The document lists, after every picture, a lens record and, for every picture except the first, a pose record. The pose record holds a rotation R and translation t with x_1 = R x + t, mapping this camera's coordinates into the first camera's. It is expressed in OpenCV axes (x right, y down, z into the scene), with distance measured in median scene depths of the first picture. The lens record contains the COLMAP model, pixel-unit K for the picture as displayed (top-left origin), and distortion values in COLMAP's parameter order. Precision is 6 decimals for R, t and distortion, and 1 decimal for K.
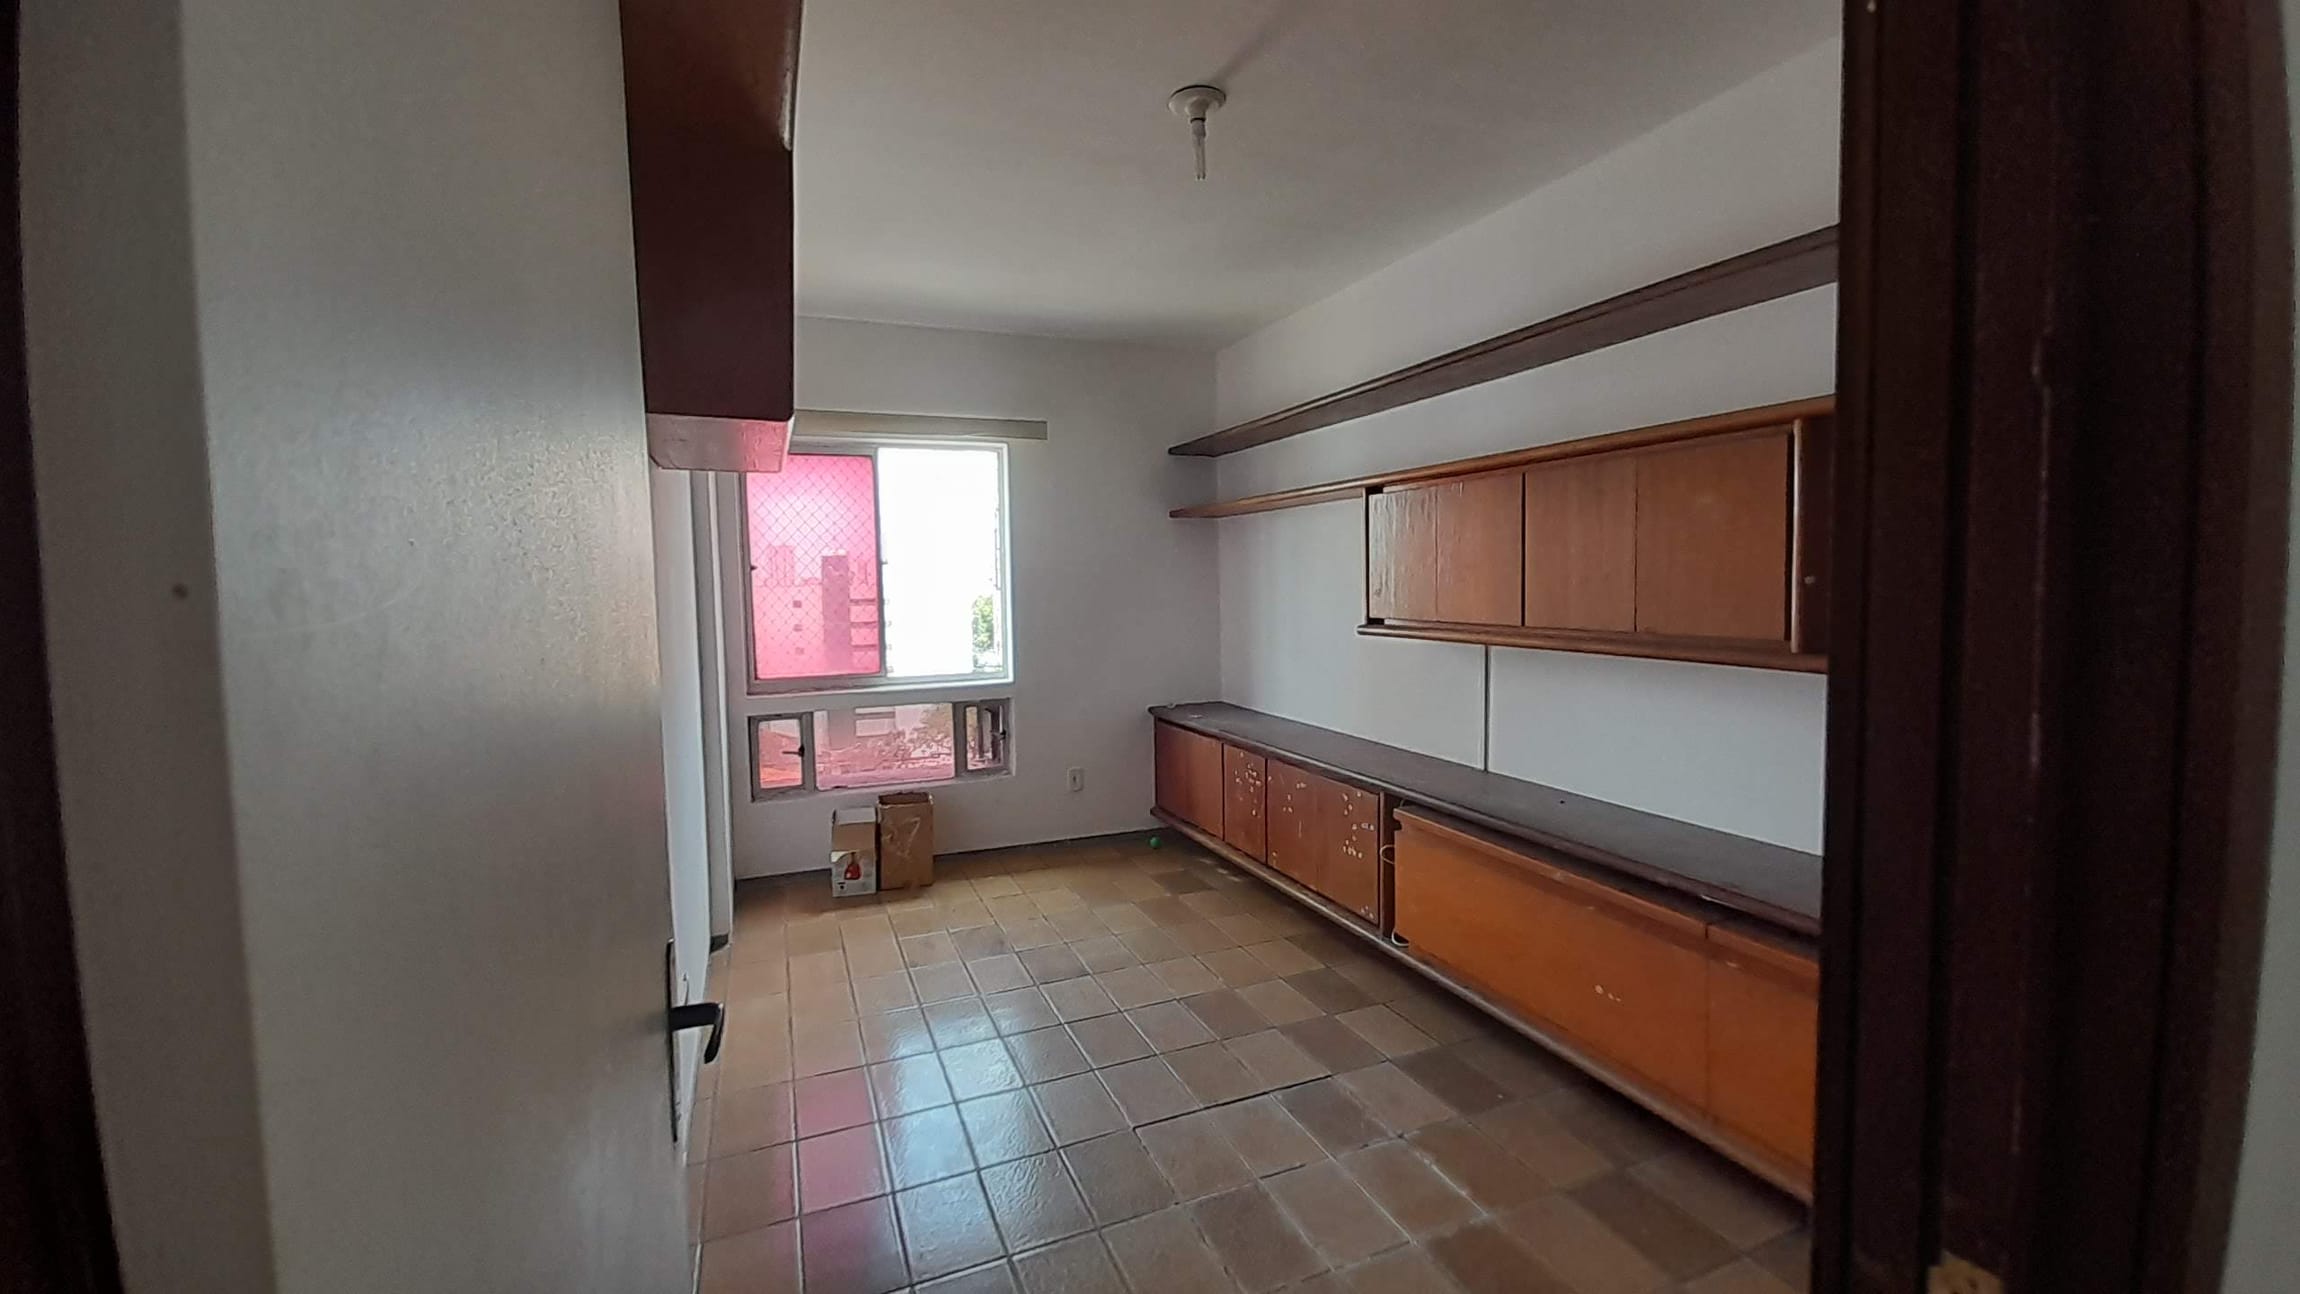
lens RADIAL K [[899.0, 0, 1134.6], [0, 899.0, 631.6], [0, 0, 1]] dist [0.029117, -0.019712]
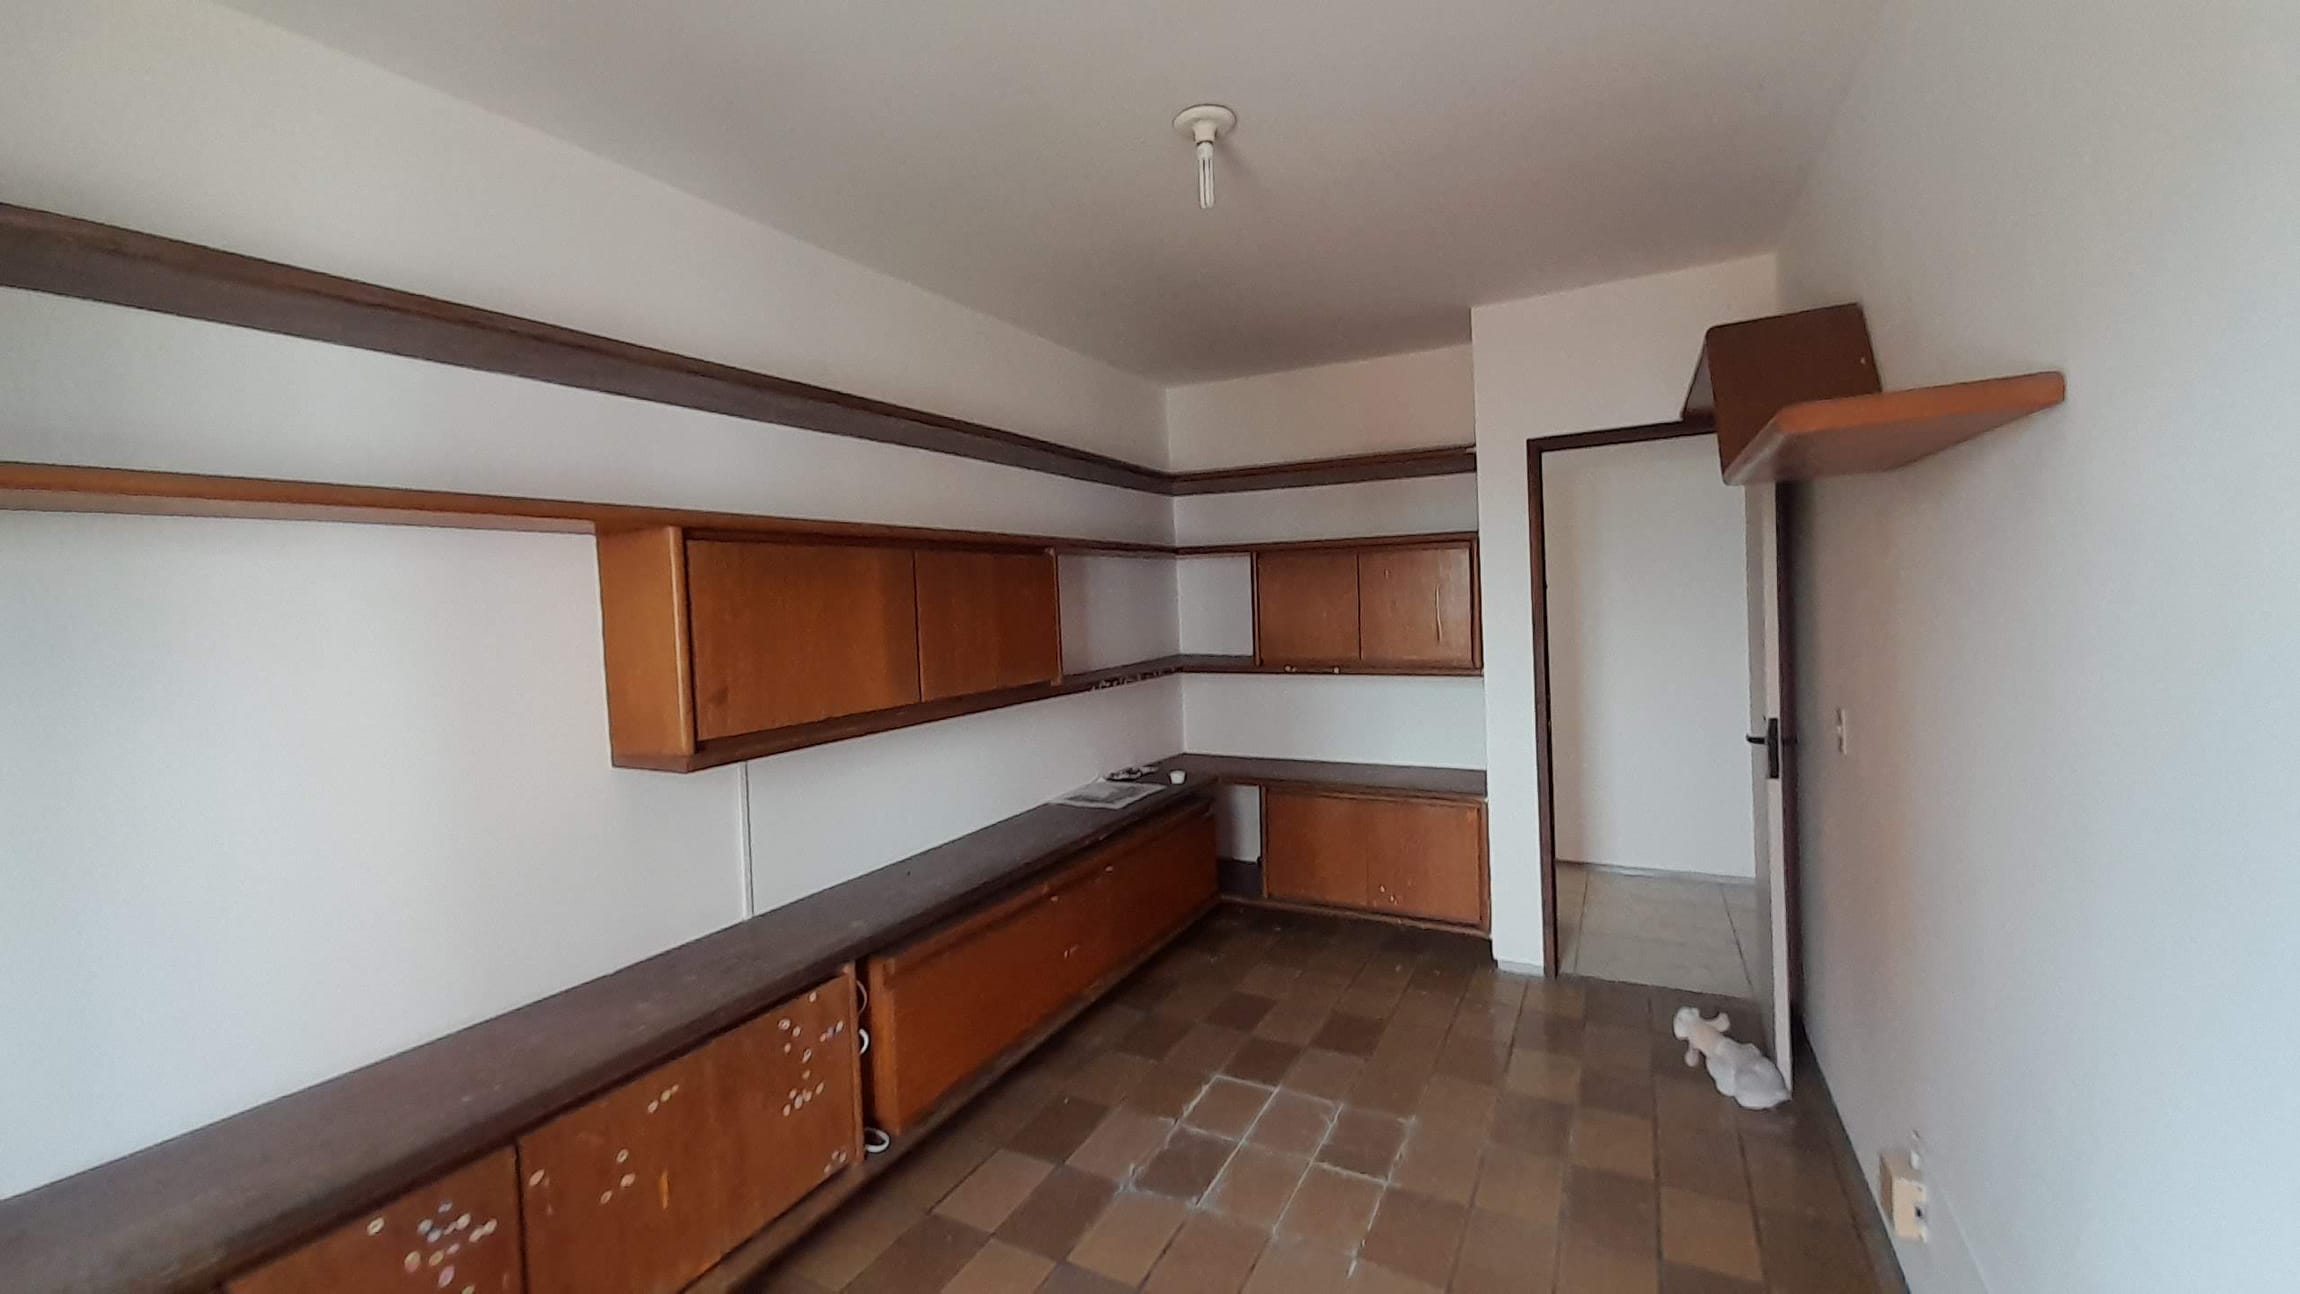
lens RADIAL K [[899.0, 0, 1134.6], [0, 899.0, 631.6], [0, 0, 1]] dist [0.029117, -0.019712]
pose [[-0.626127, 0.022007, 0.779410, -0.485907], [0.103238, 0.993141, 0.054893, -0.111874], [-0.772856, 0.114835, -0.624104, 1.395298]]
